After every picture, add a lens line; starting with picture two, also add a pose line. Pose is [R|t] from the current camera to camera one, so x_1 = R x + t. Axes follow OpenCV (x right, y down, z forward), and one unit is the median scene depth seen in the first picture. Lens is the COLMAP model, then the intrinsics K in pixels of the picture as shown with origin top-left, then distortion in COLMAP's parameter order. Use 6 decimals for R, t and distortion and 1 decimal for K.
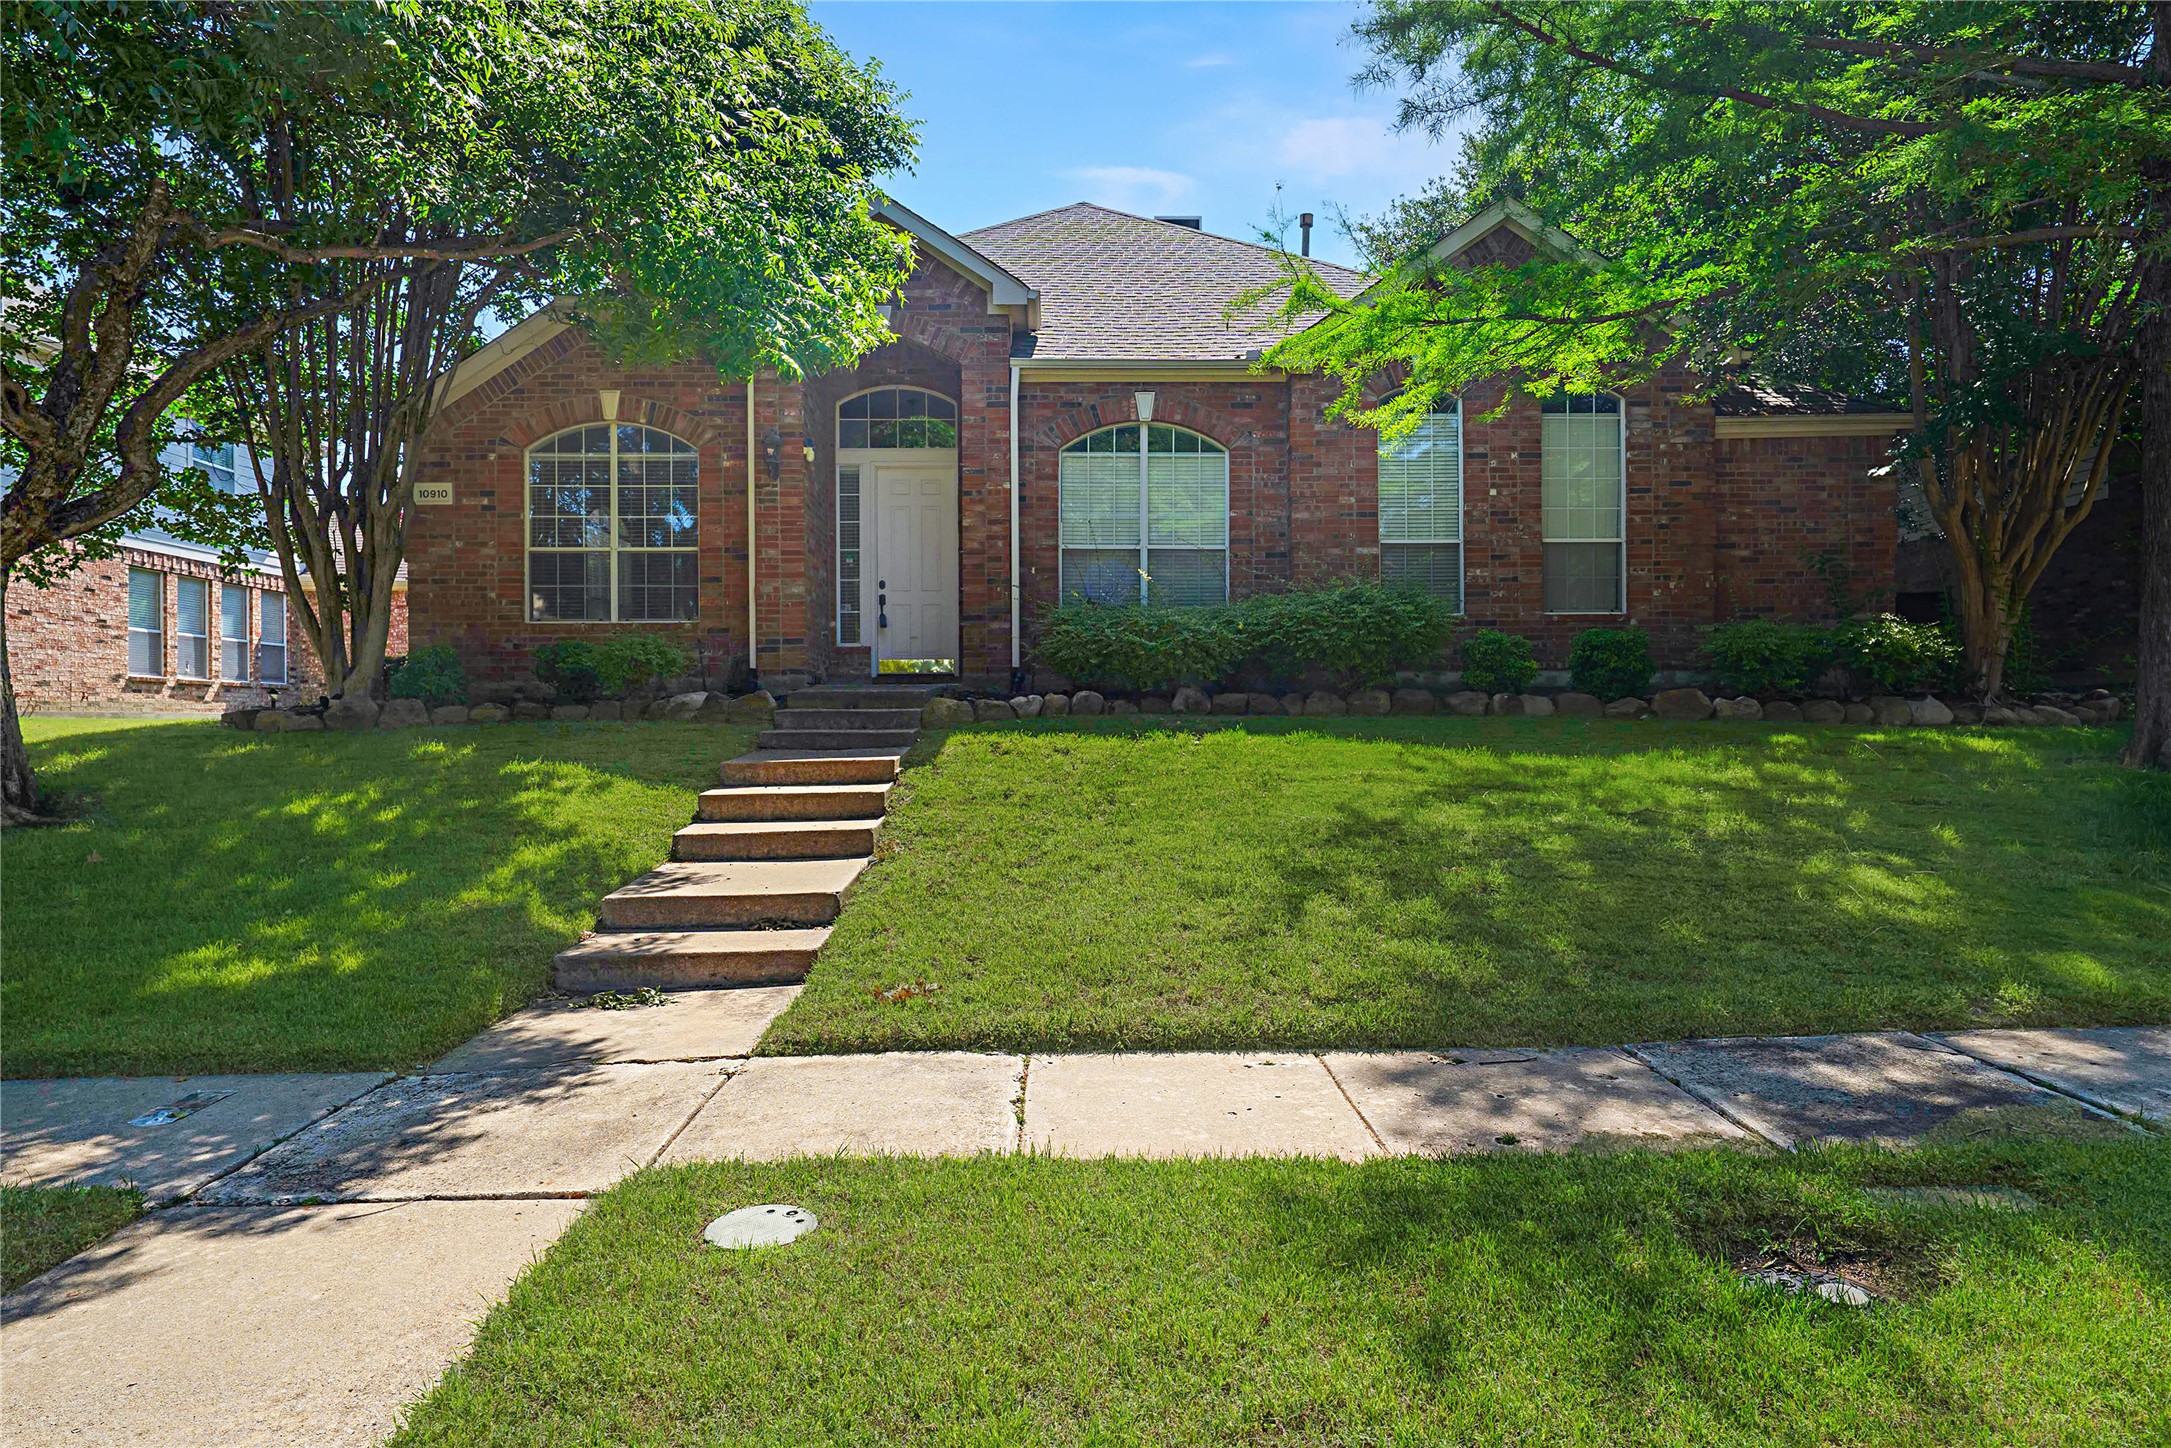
lens RADIAL K [[1223.8, 0, 1087.9], [0, 1223.8, 728.3], [0, 0, 1]] dist [0.014547, 0.010719]
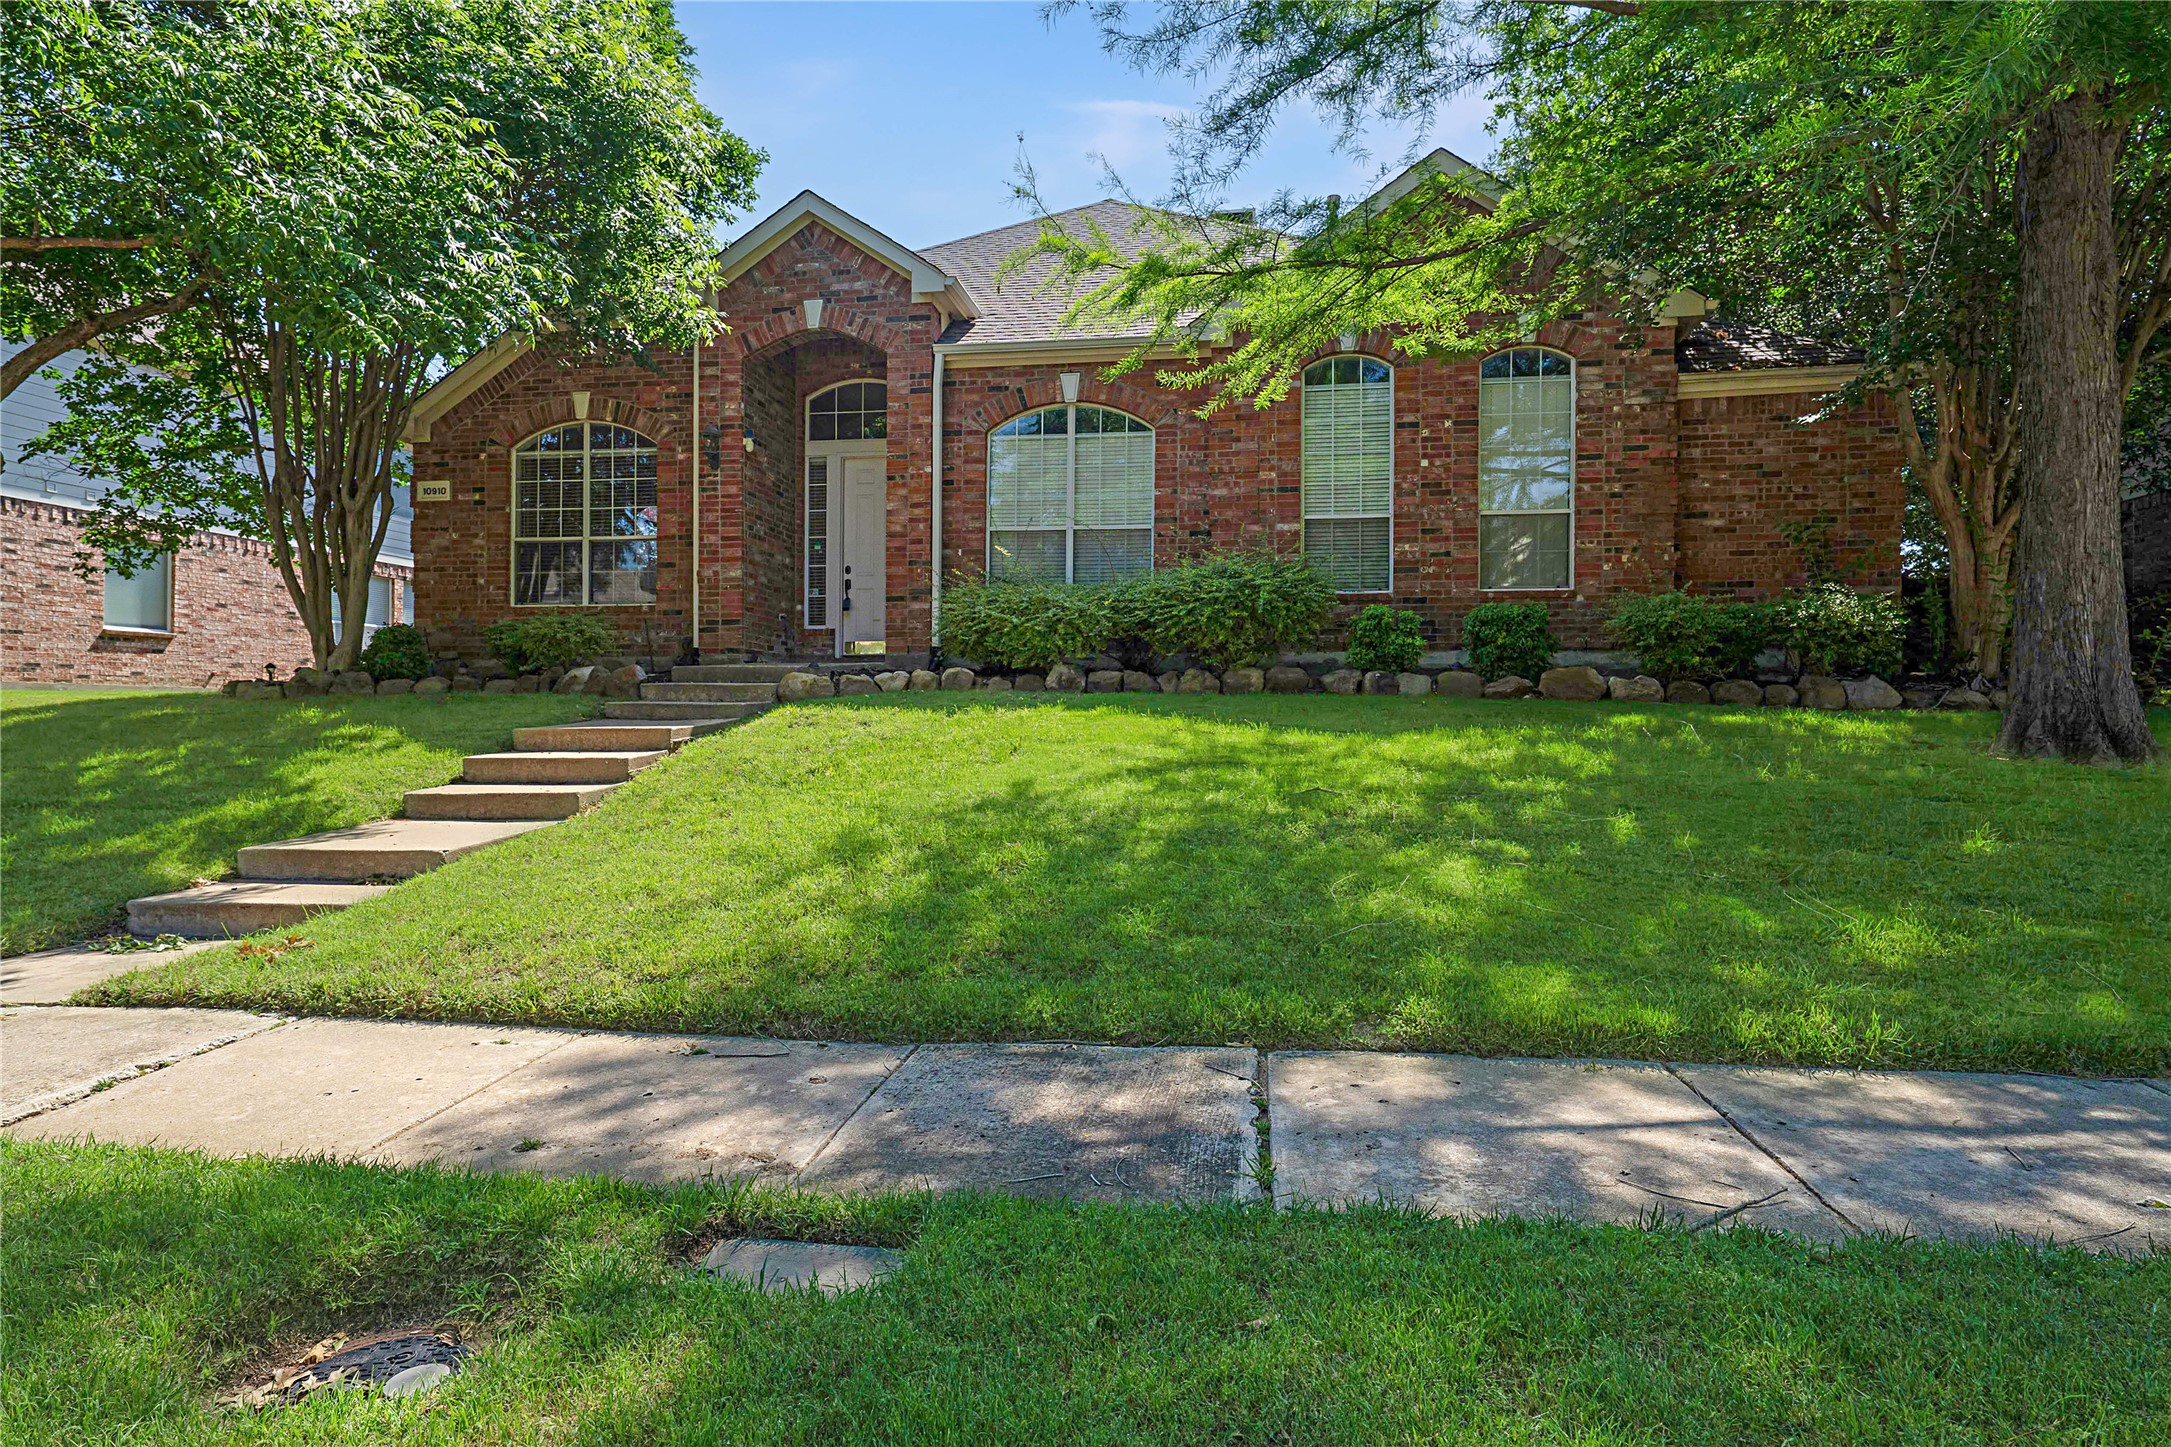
lens RADIAL K [[1145.8, 0, 1085.1], [0, 1145.8, 722.8], [0, 0, 1]] dist [0.013968, -0.000586]
pose [[0.983845, 0.011952, -0.178622, 0.236288], [-0.011517, 0.999928, 0.003472, 0.009178], [0.178650, -0.001359, 0.983912, 0.077642]]
